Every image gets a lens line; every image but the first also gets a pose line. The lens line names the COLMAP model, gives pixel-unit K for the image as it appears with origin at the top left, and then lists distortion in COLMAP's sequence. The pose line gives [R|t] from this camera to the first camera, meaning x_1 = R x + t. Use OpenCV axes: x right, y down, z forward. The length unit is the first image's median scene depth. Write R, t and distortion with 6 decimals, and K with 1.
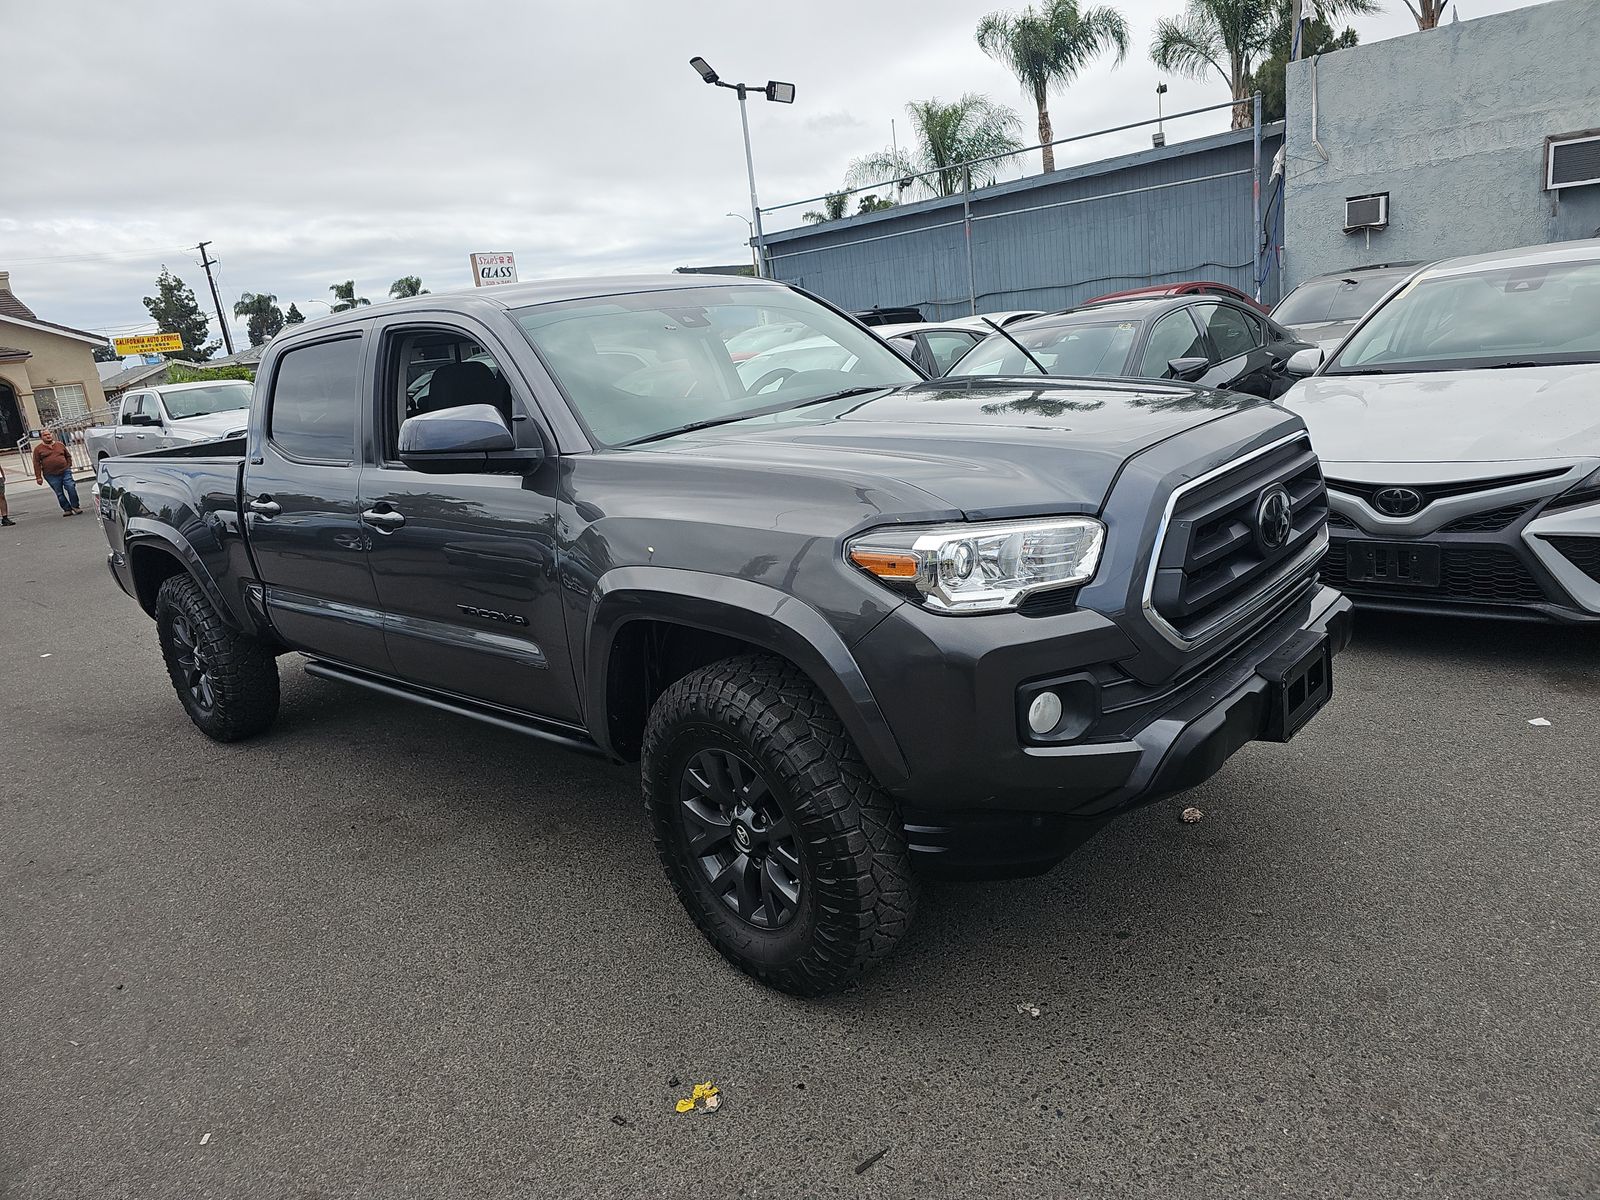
lens RADIAL K [[1049.2, 0, 793.9], [0, 1049.2, 603.1], [0, 0, 1]] dist [0.003304, -0.018047]
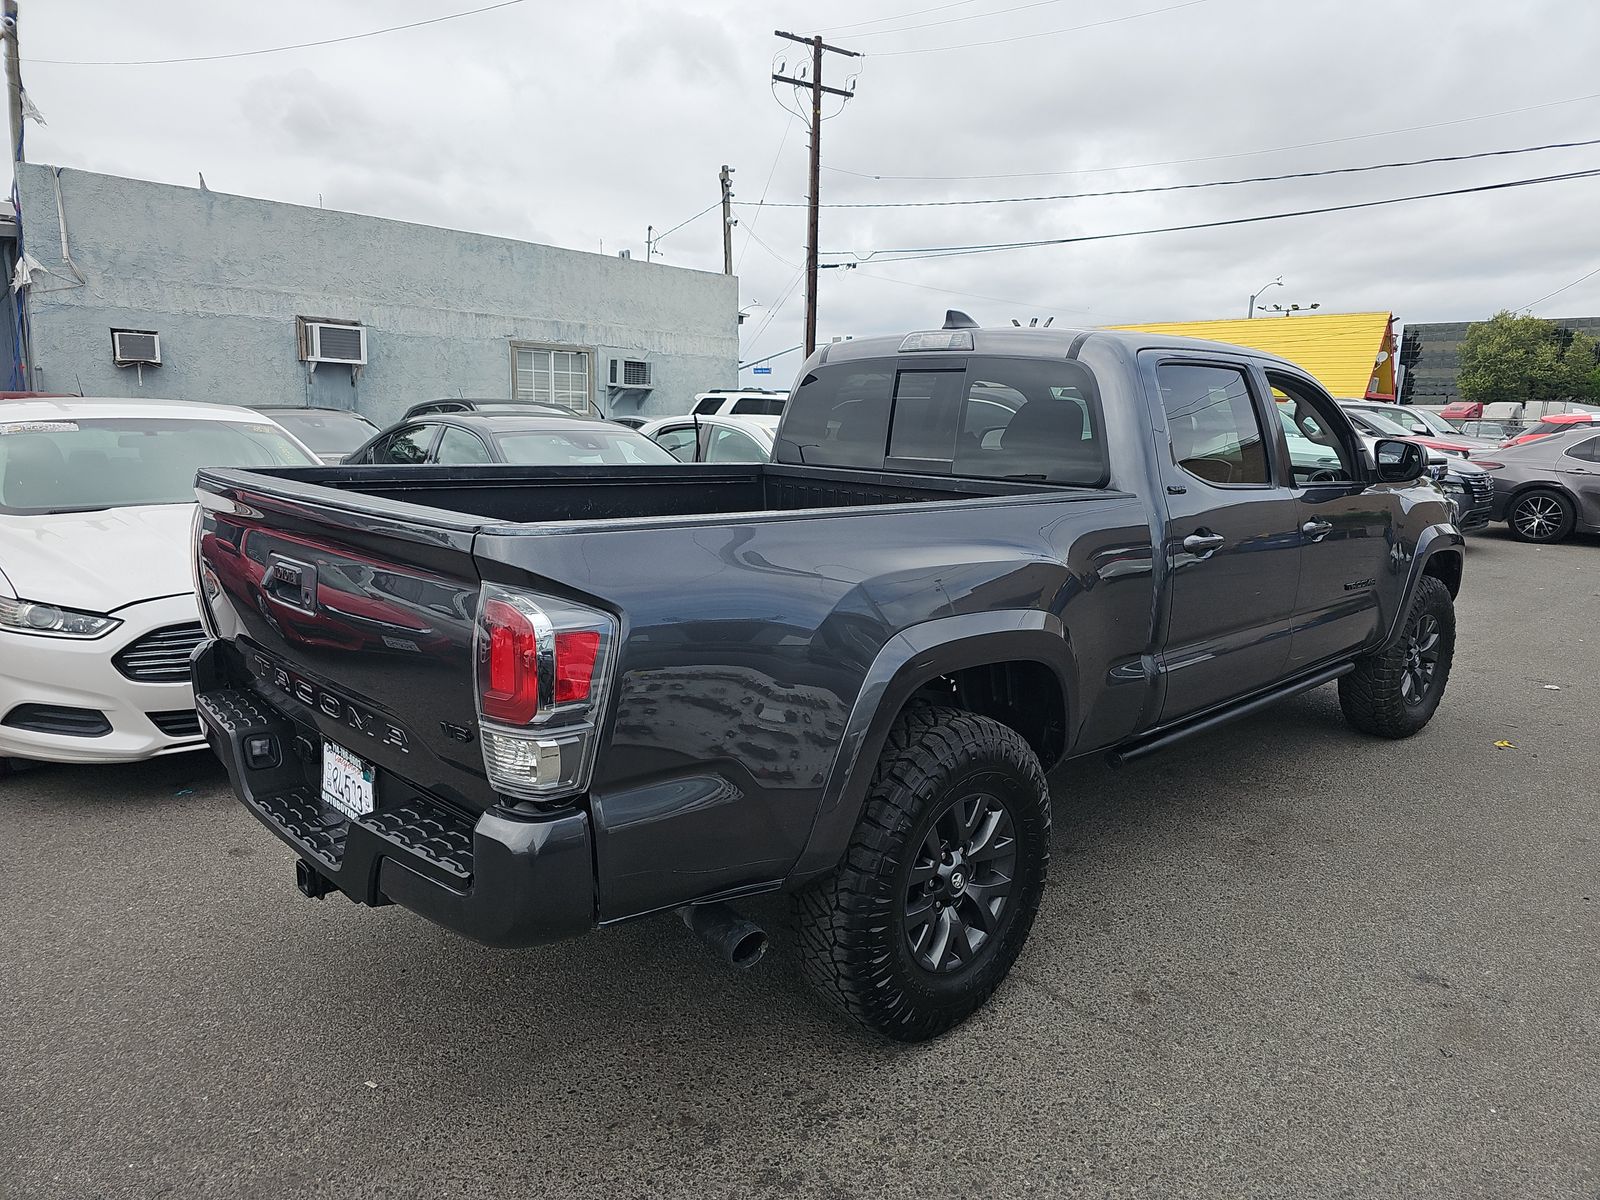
lens RADIAL K [[1060.6, 0, 826.2], [0, 1060.6, 599.3], [0, 0, 1]] dist [0.048867, -0.037127]
pose [[0.038946, -0.045403, 0.998209, -0.440722], [0.225963, 0.973490, 0.035462, -0.043740], [-0.973357, 0.224177, 0.048173, 0.409060]]
